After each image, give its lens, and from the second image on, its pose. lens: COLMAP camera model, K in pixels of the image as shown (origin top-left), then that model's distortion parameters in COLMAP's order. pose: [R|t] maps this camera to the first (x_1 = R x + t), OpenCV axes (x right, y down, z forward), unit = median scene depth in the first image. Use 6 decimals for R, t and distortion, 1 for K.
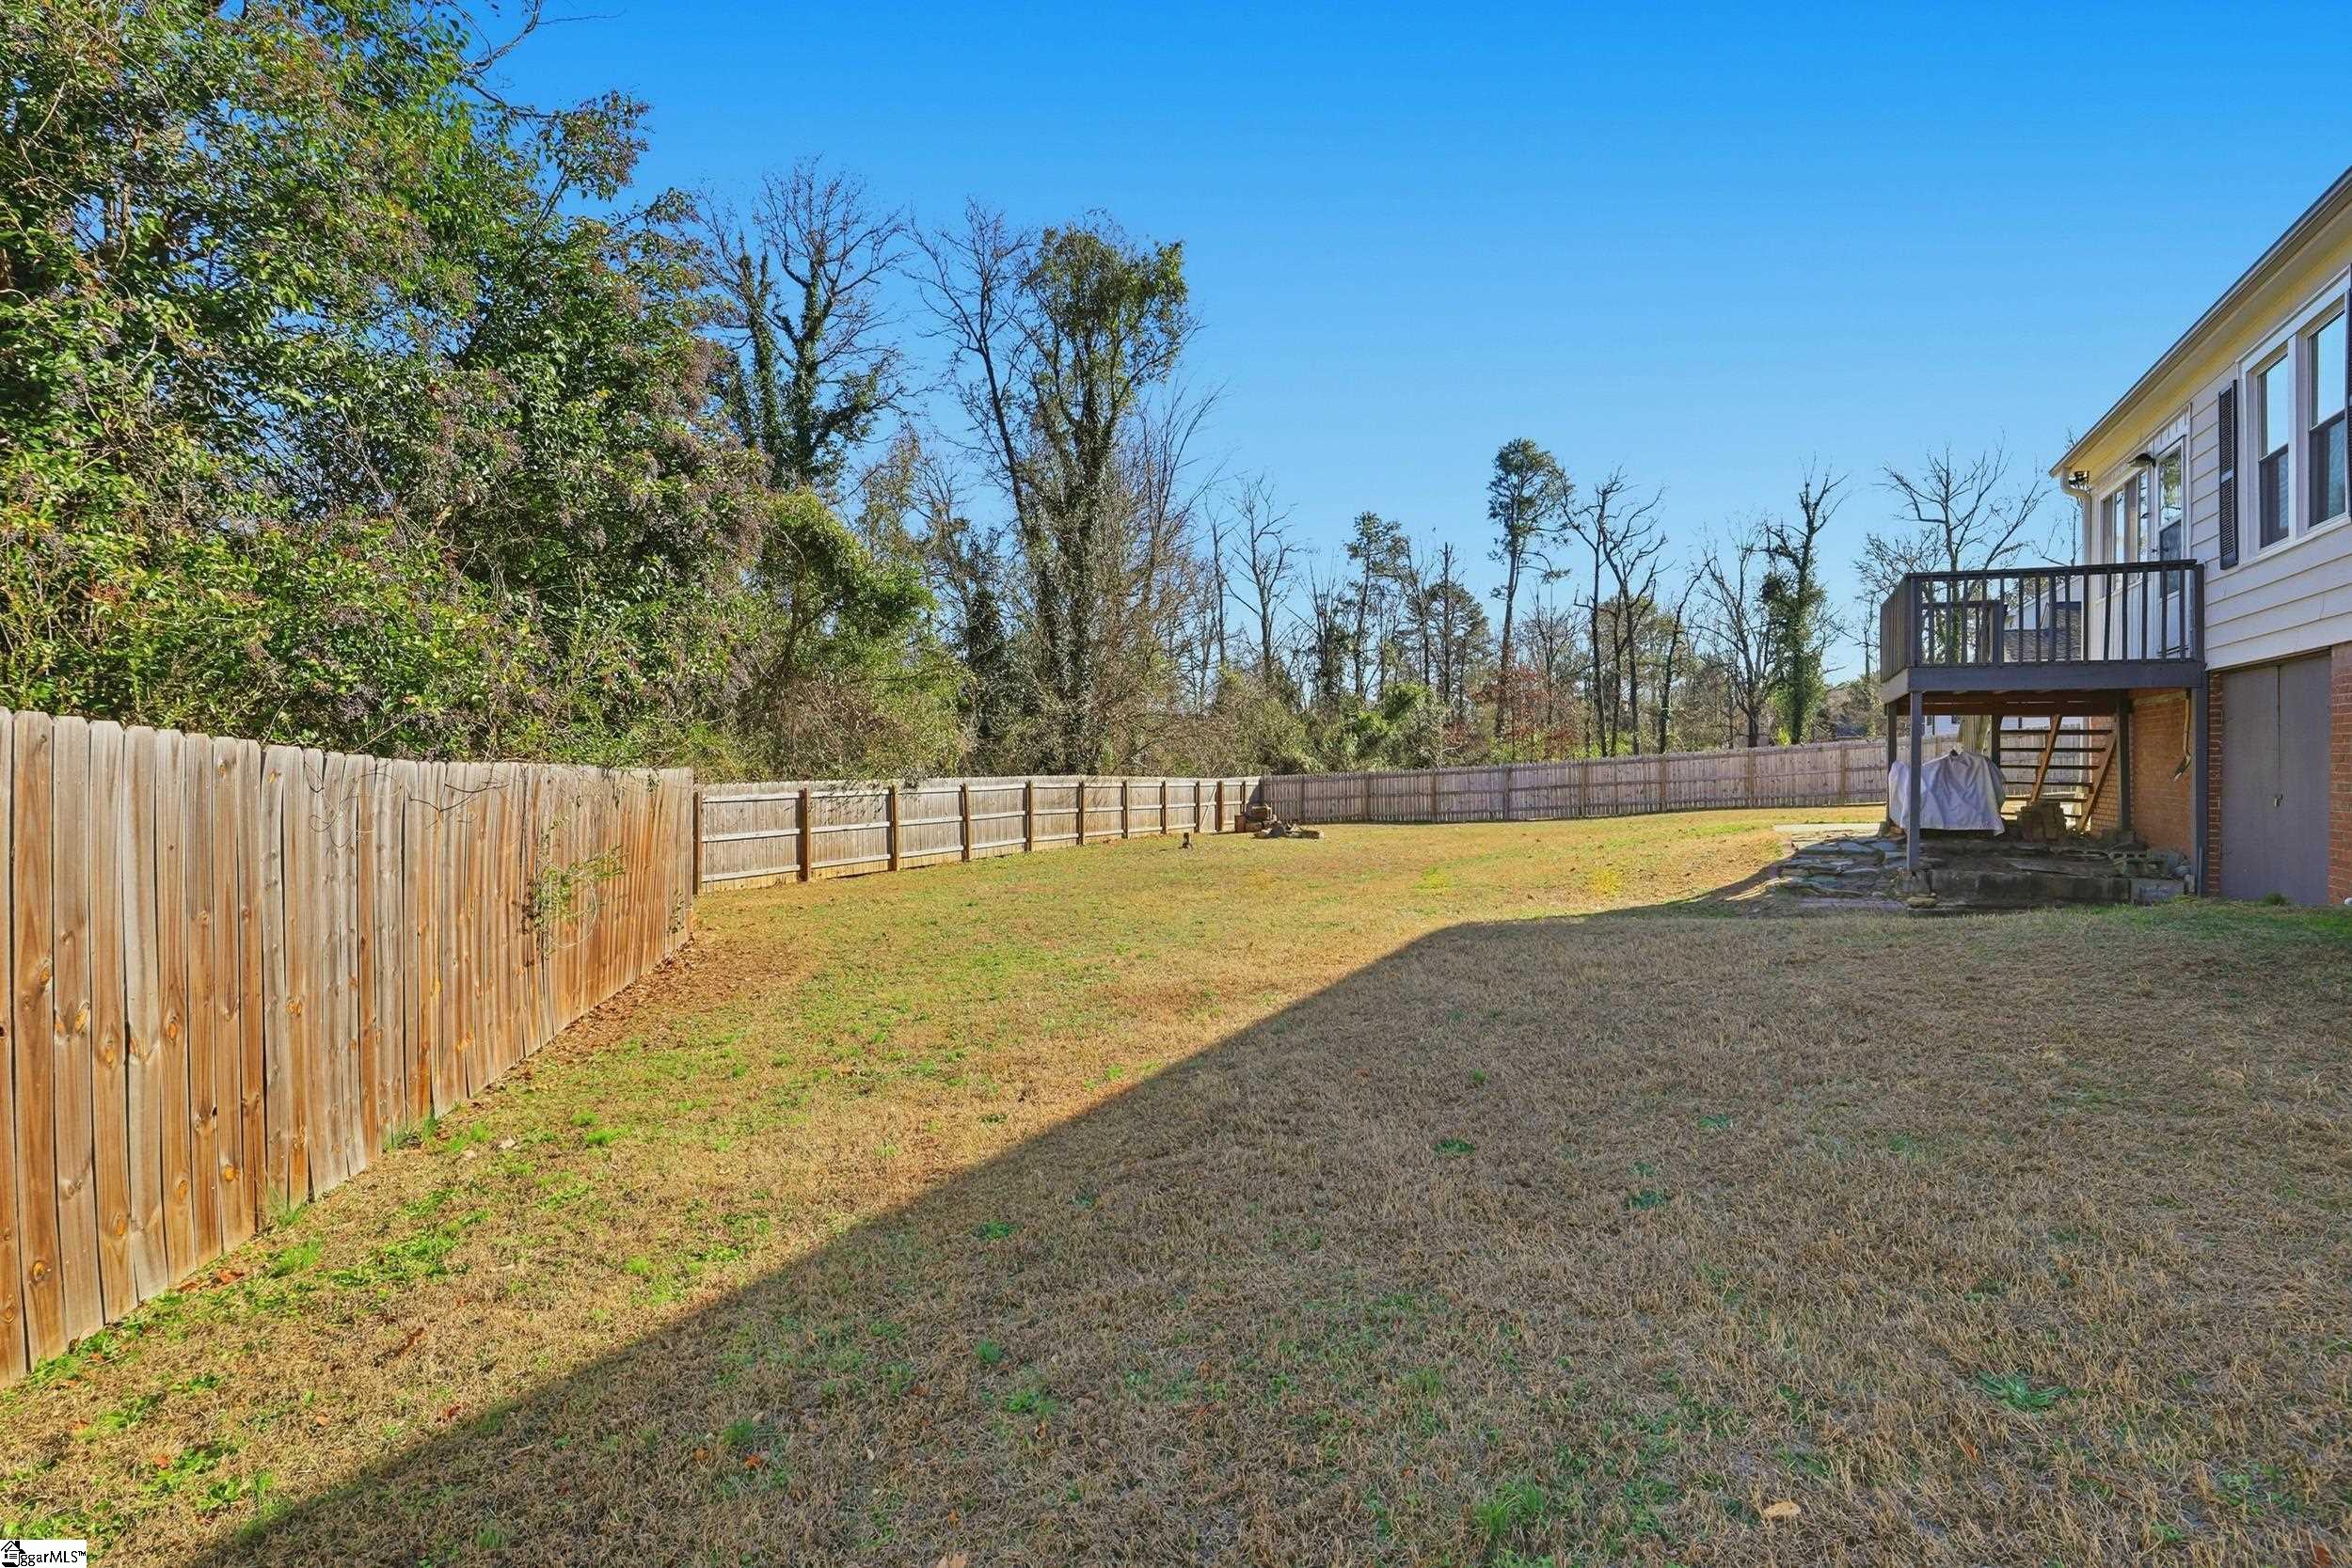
lens RADIAL K [[1093.7, 0, 1190.5], [0, 1093.7, 778.1], [0, 0, 1]] dist [-0.034280, -0.000331]
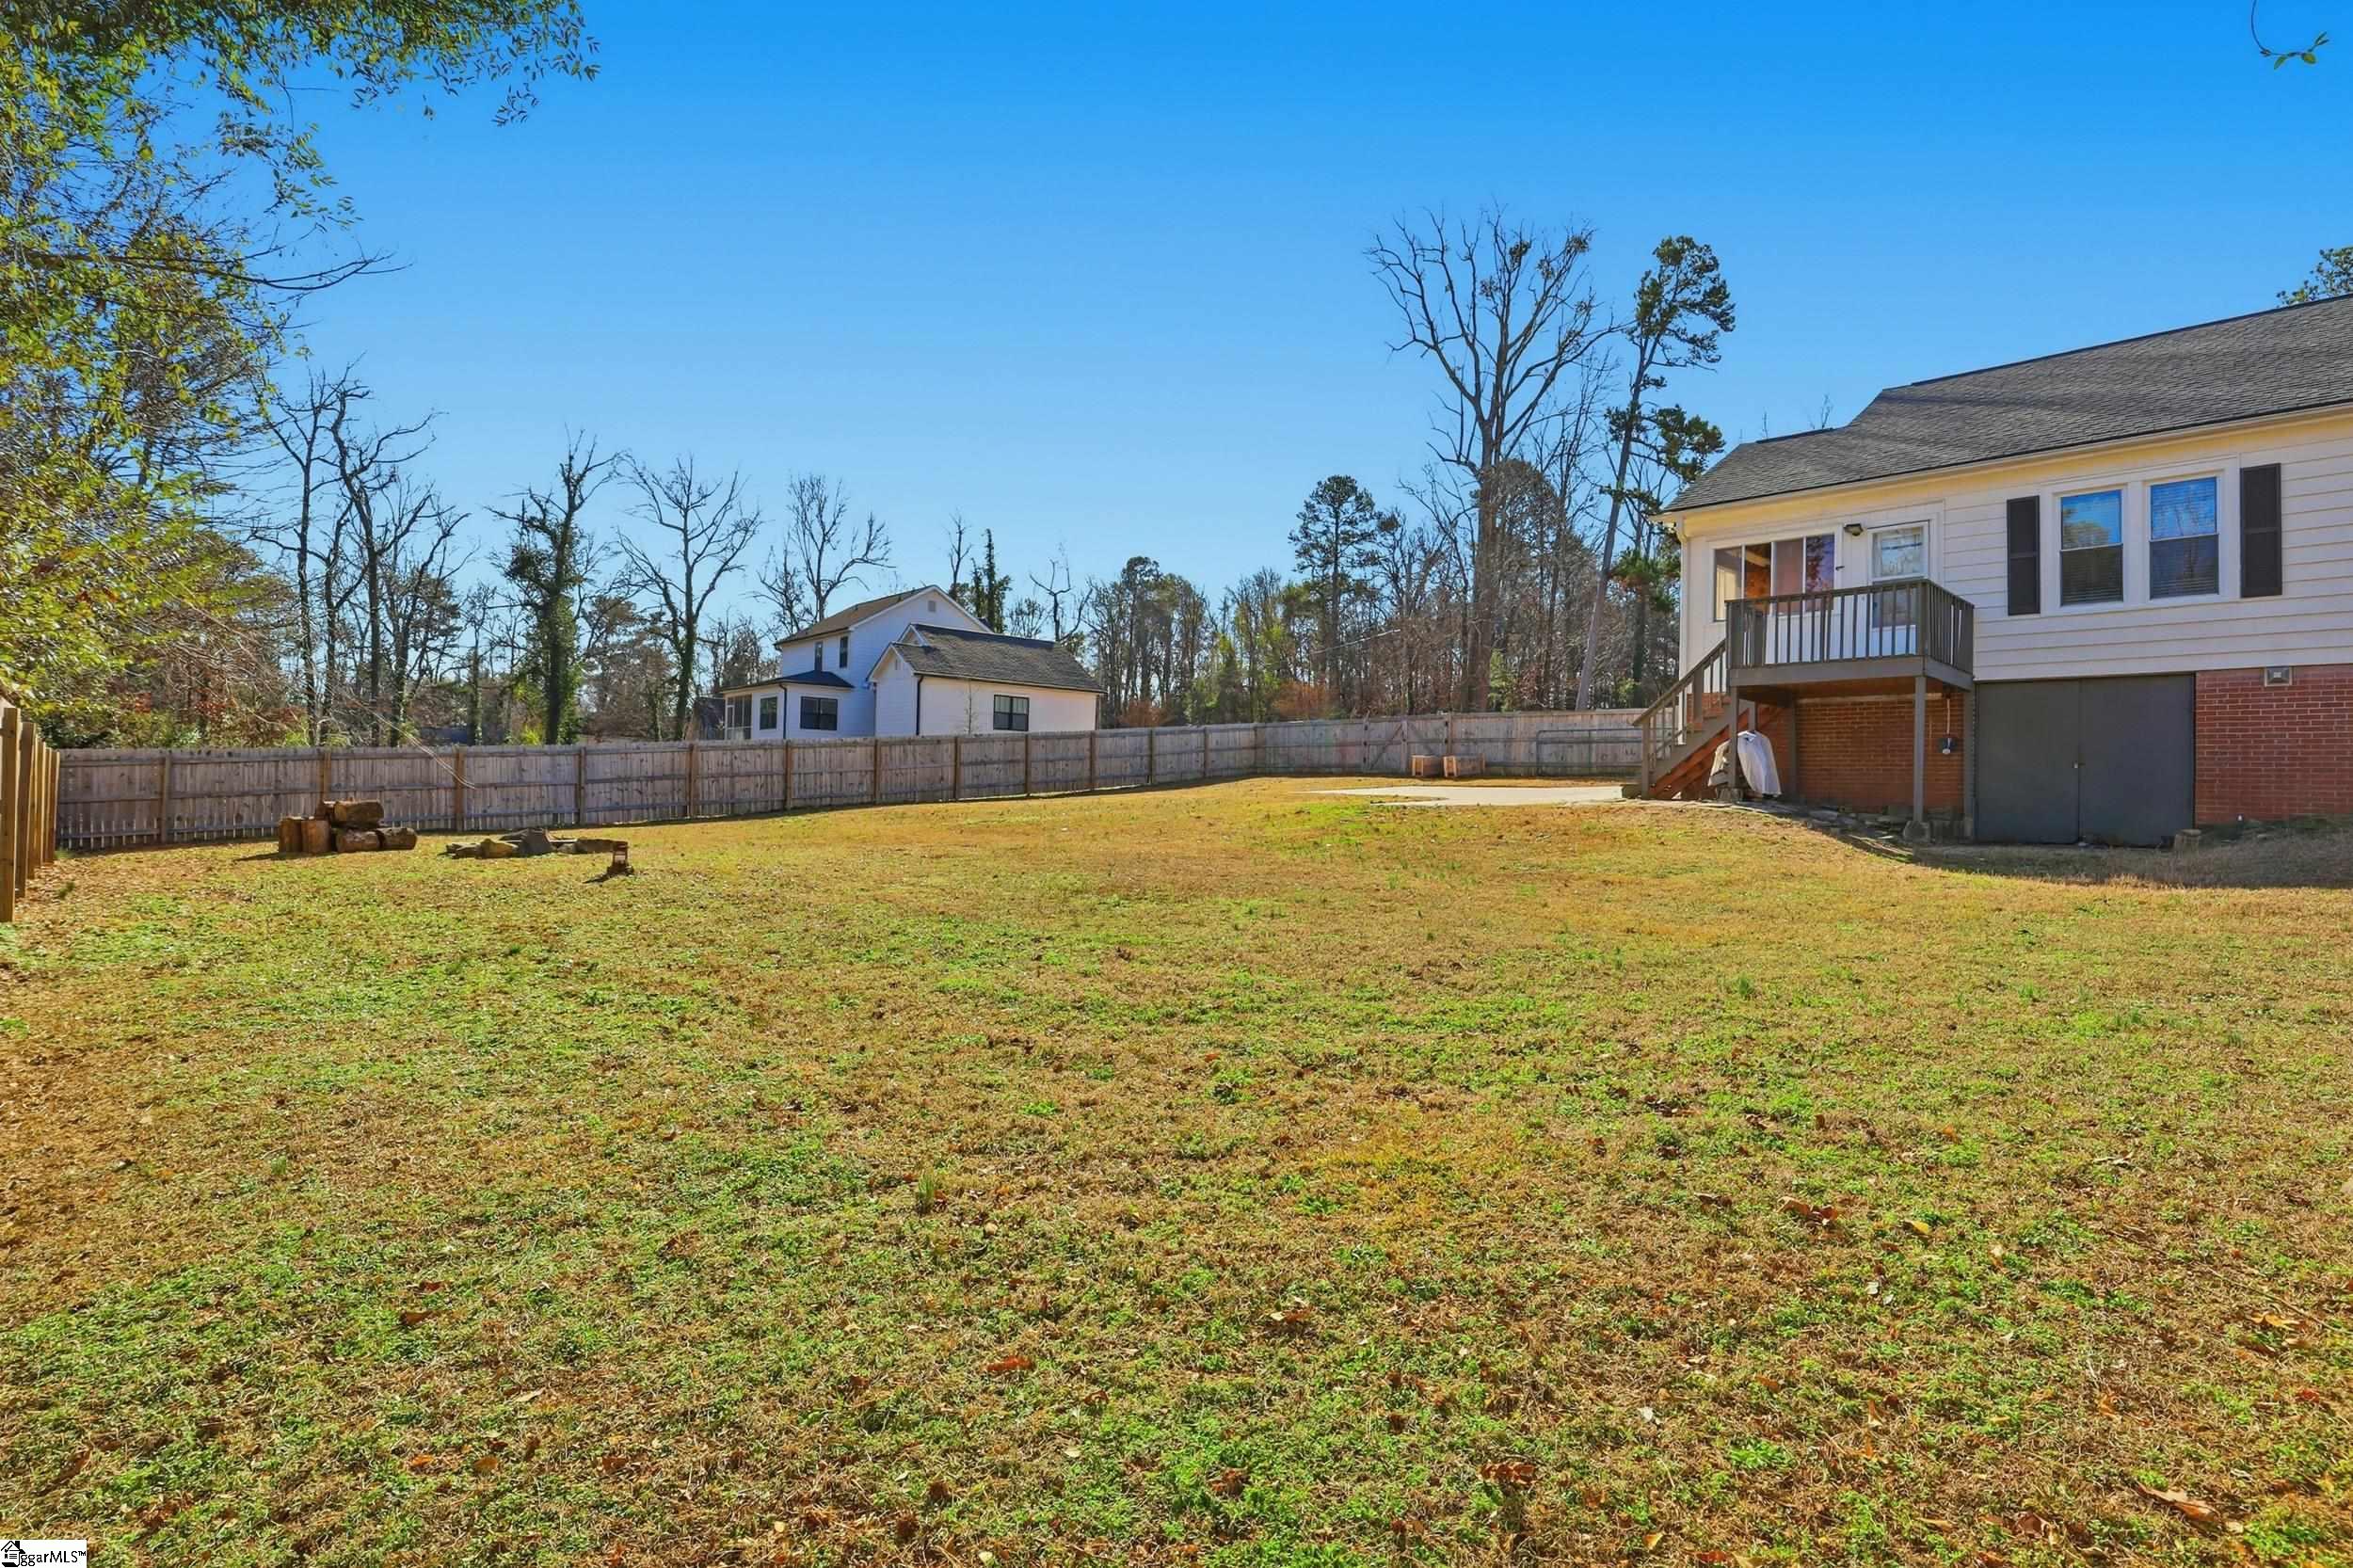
lens RADIAL K [[1094.3, 0, 1192.6], [0, 1094.3, 774.5], [0, 0, 1]] dist [-0.034280, -0.000331]
pose [[0.311016, 0.020832, 0.950176, -0.151990], [-0.004463, 0.999781, -0.020459, 0.012124], [-0.950394, 0.002123, 0.311041, 0.295951]]
